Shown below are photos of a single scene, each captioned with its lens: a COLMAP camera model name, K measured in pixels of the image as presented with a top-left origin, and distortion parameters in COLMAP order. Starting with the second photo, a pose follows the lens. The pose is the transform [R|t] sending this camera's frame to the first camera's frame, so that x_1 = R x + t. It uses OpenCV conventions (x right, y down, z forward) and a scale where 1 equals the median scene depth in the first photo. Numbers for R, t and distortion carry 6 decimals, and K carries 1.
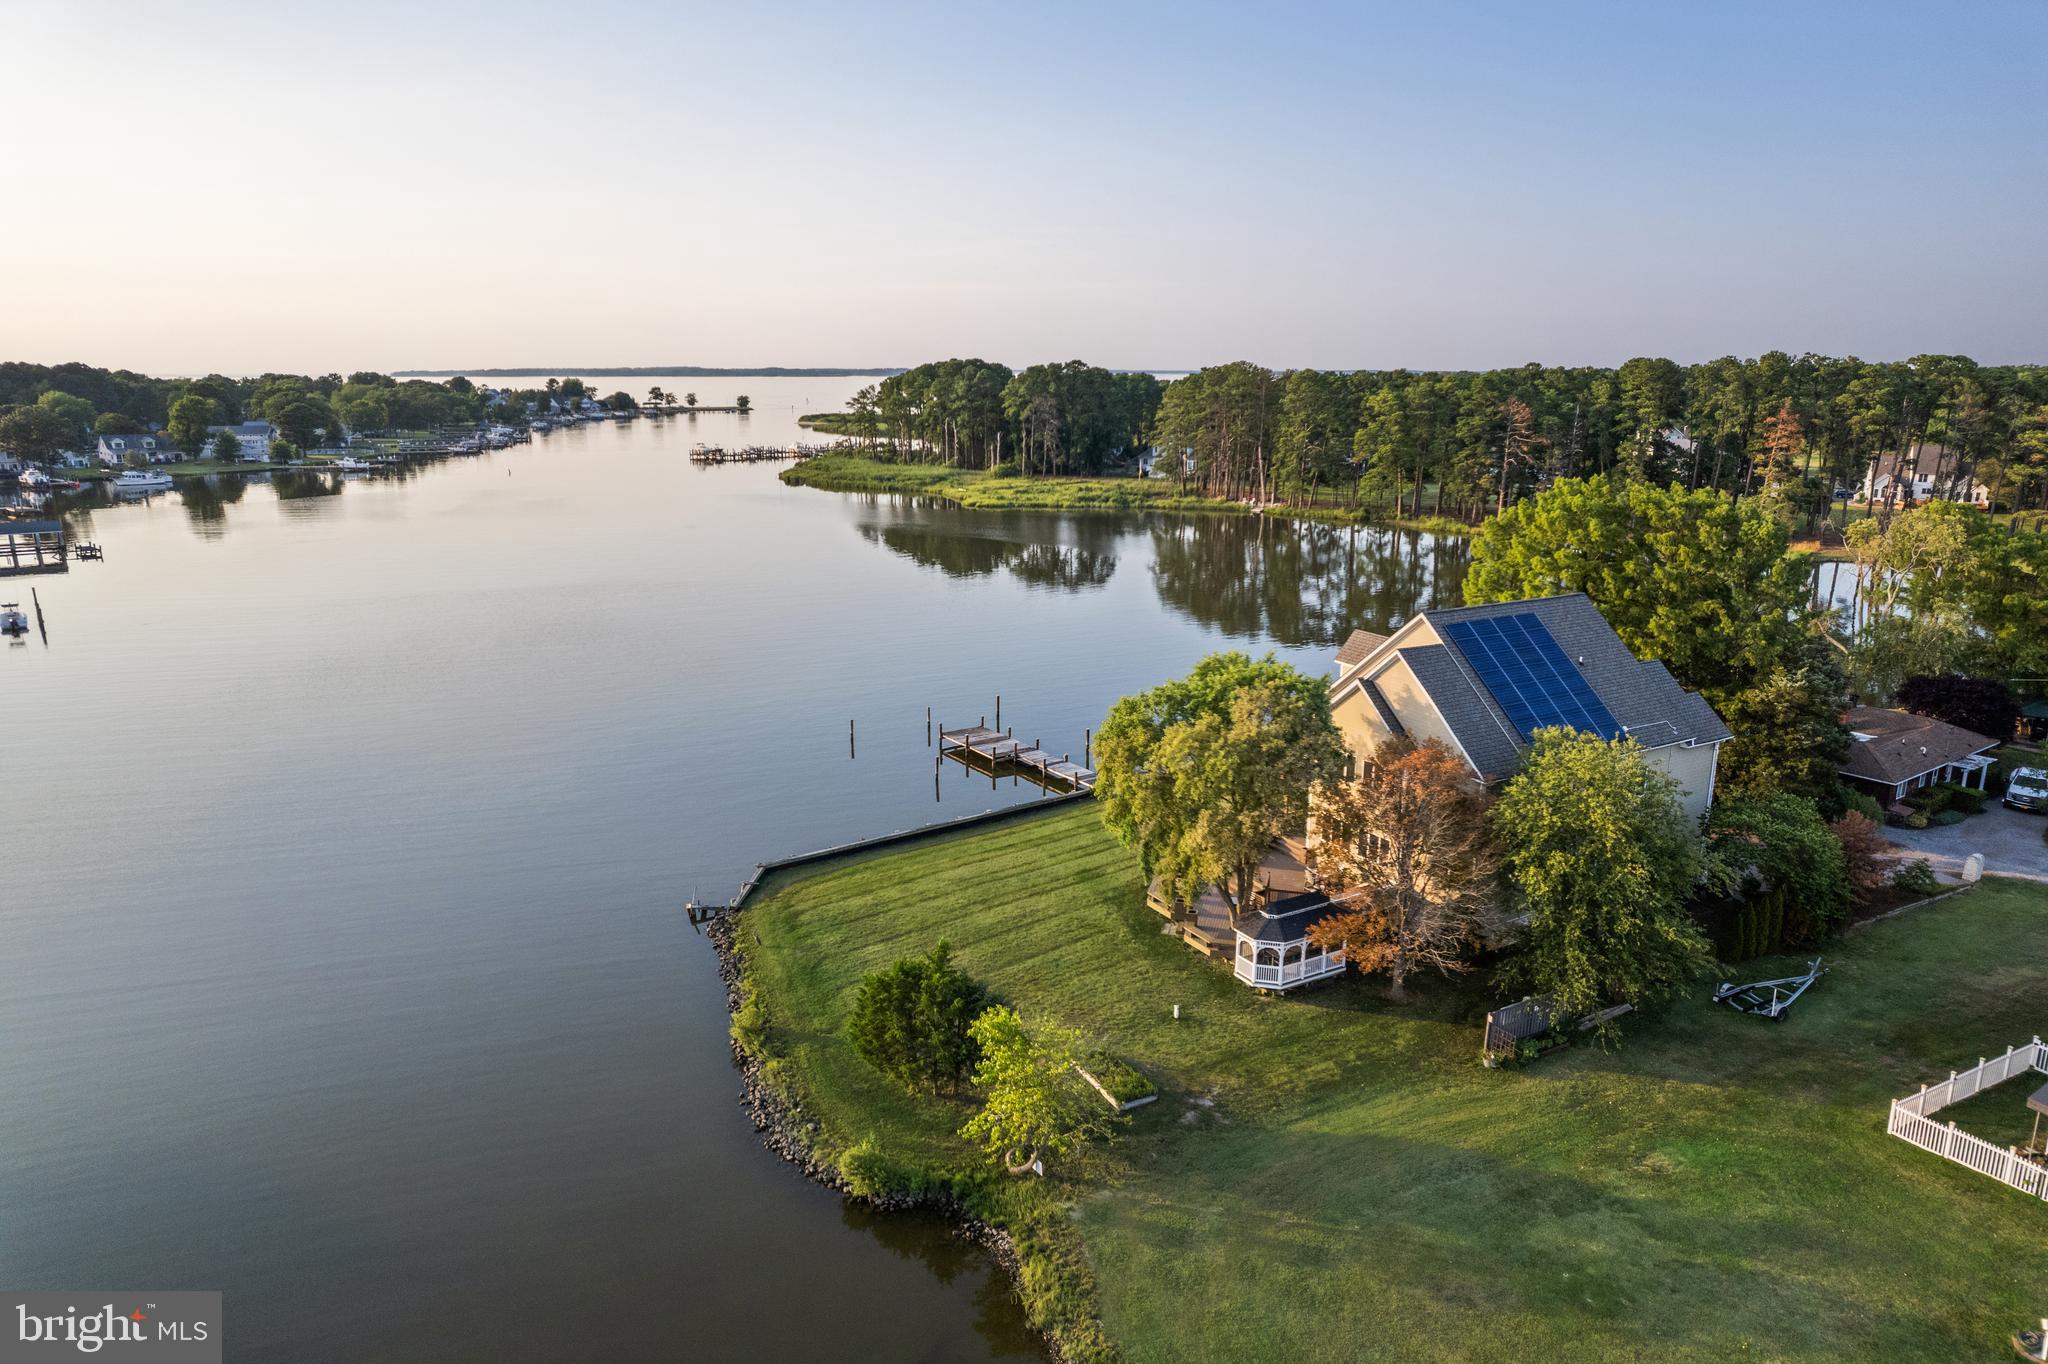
lens RADIAL K [[1302.7, 0, 1024.0], [0, 1302.7, 682.0], [0, 0, 1]] dist [-0.057456, 0.045560]
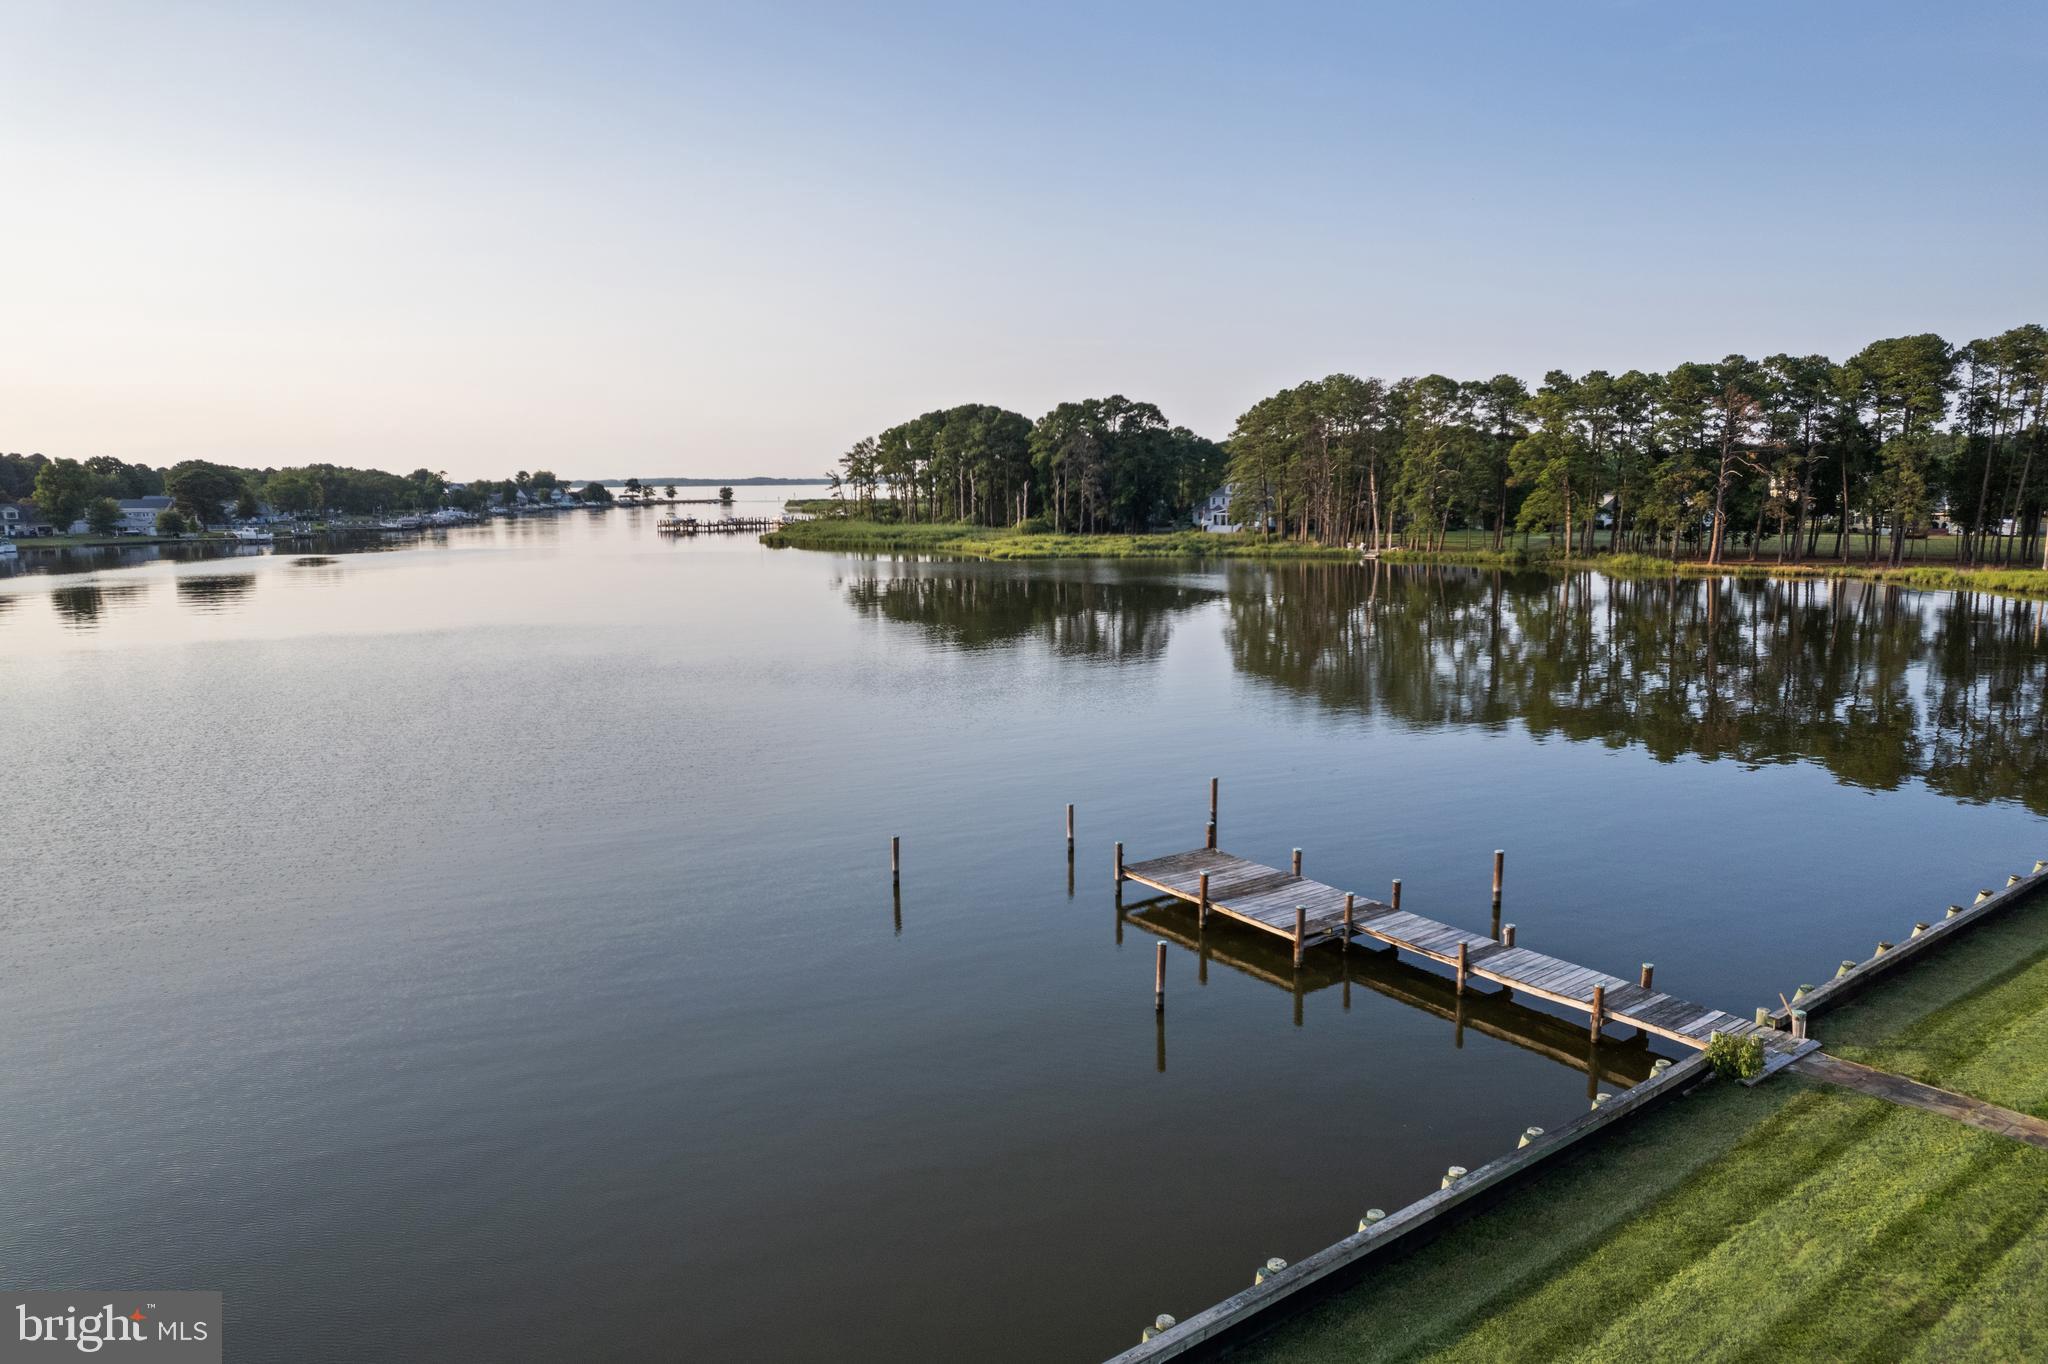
lens RADIAL K [[1340.7, 0, 1024.0], [0, 1340.7, 682.0], [0, 0, 1]] dist [-0.057822, 0.041994]
pose [[0.999897, -0.013738, 0.004206, -0.024907], [0.014037, 0.996542, -0.081897, 0.004475], [-0.003067, 0.081948, 0.996632, 0.157465]]
